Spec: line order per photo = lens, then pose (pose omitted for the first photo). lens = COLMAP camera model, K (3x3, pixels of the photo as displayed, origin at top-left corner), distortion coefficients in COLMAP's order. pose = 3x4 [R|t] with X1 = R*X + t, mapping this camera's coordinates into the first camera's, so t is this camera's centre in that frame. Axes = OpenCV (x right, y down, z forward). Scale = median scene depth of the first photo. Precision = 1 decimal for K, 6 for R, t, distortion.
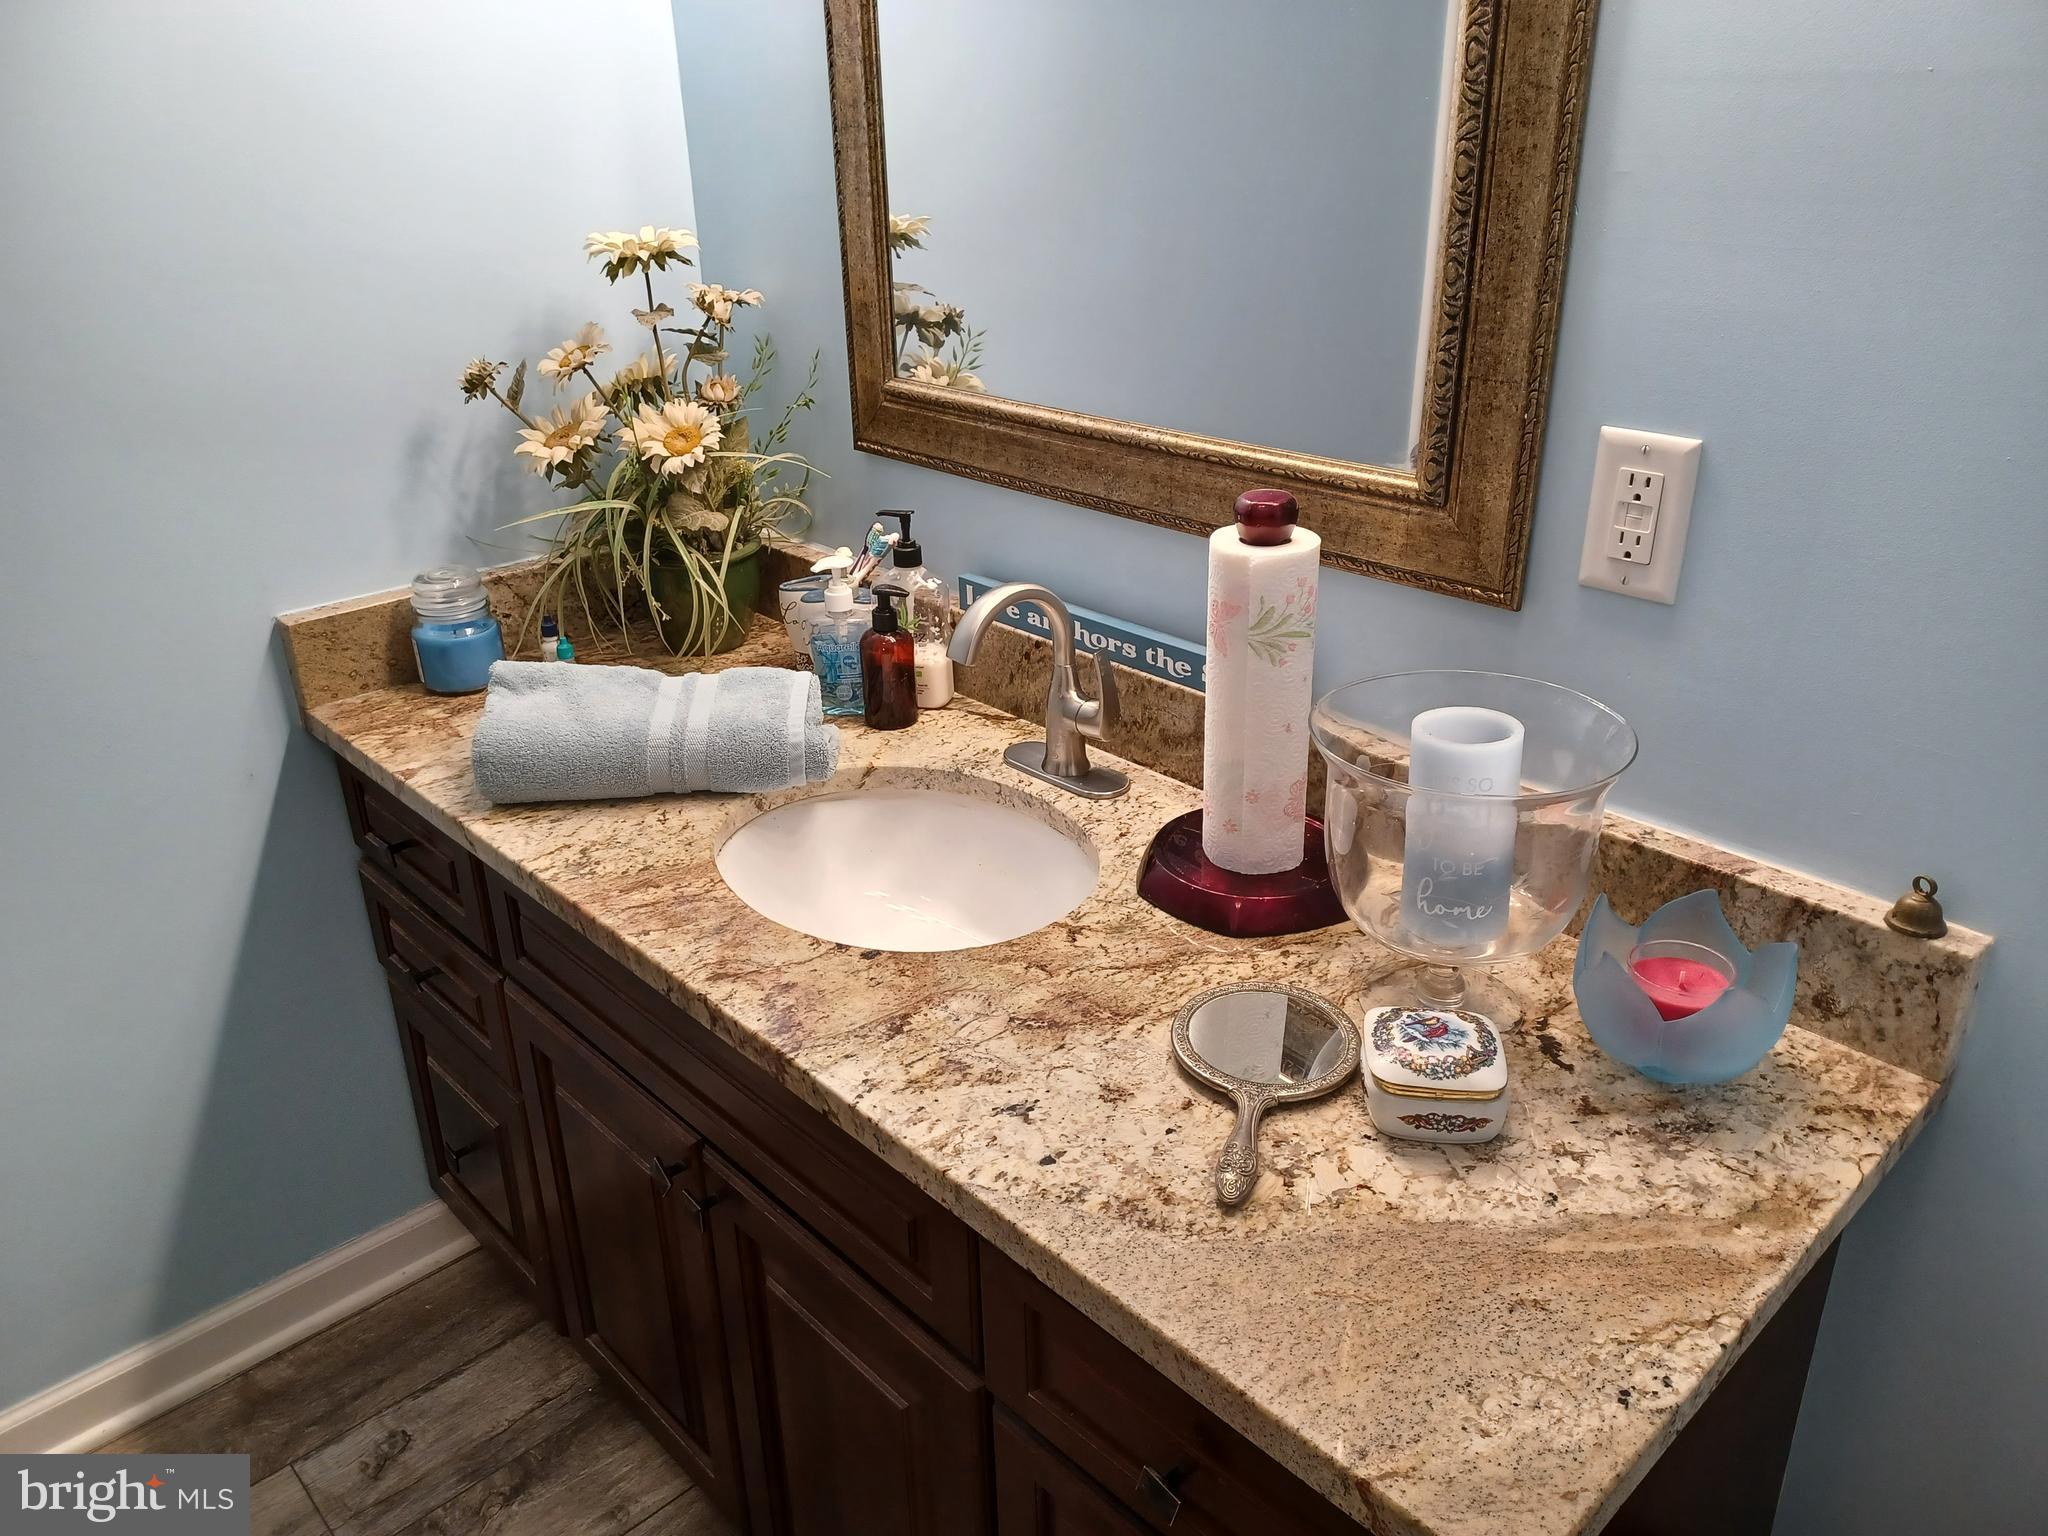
lens RADIAL K [[1490.6, 0, 1024.0], [0, 1490.6, 768.0], [0, 0, 1]] dist [0.107533, -0.157729]
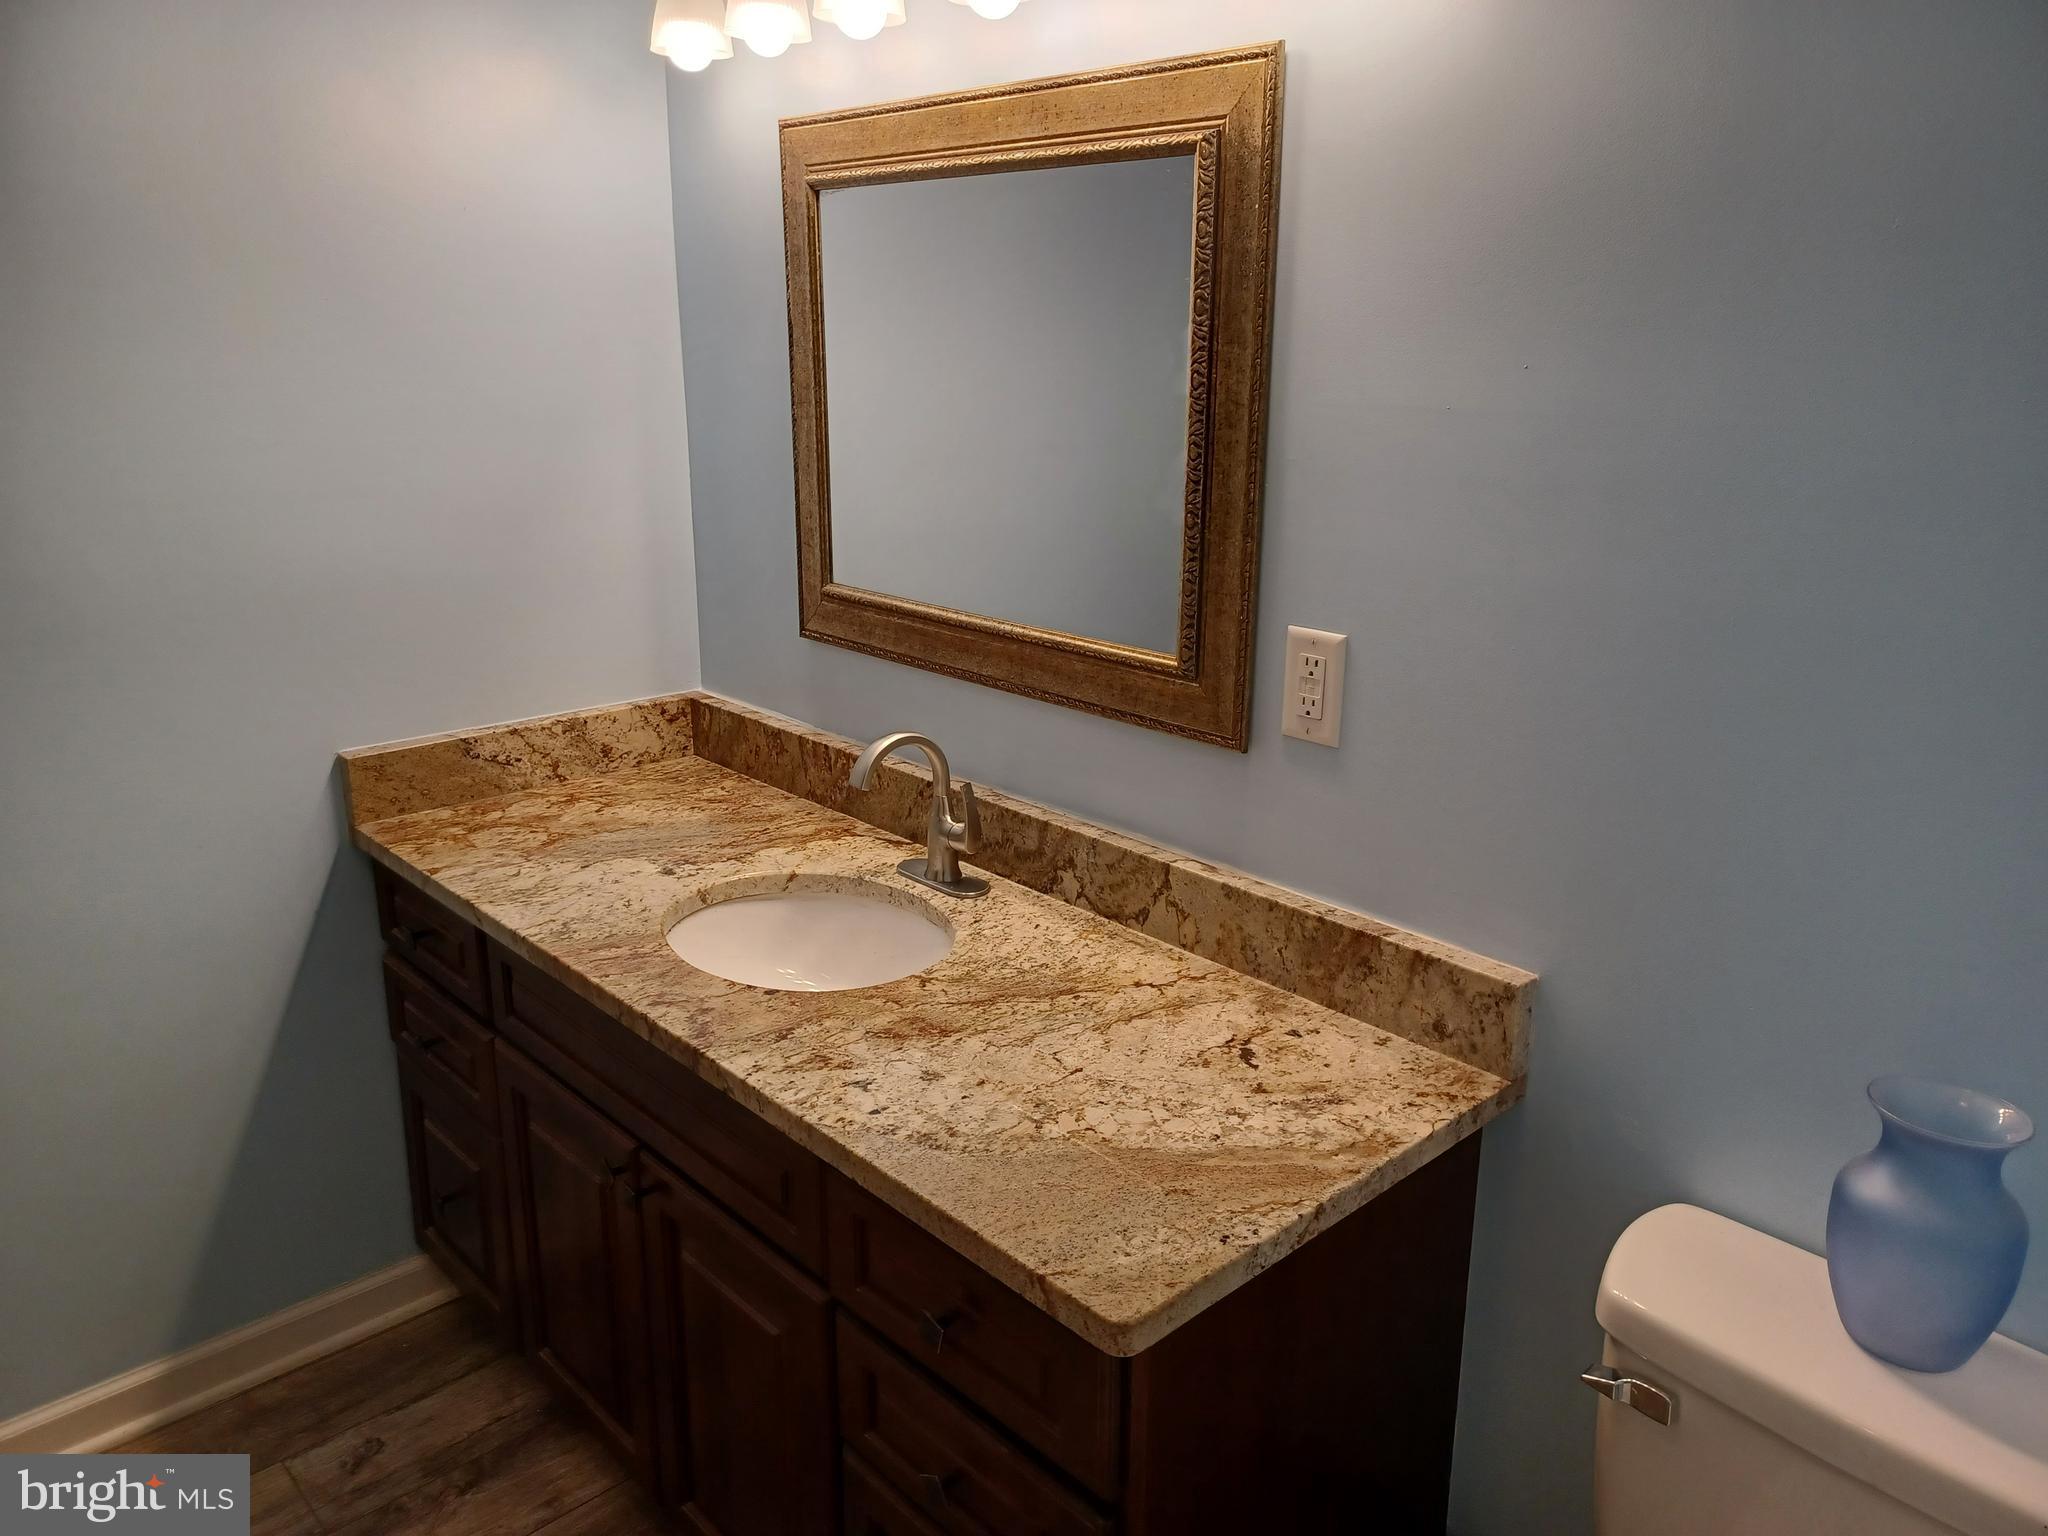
lens RADIAL K [[1490.4, 0, 1028.3], [0, 1490.4, 761.8], [0, 0, 1]] dist [0.105471, -0.140865]
pose [[0.999670, 0.025640, 0.001742, 0.126066], [-0.025114, 0.989058, -0.145371, 0.113909], [-0.005451, 0.145280, 0.989376, -0.385574]]
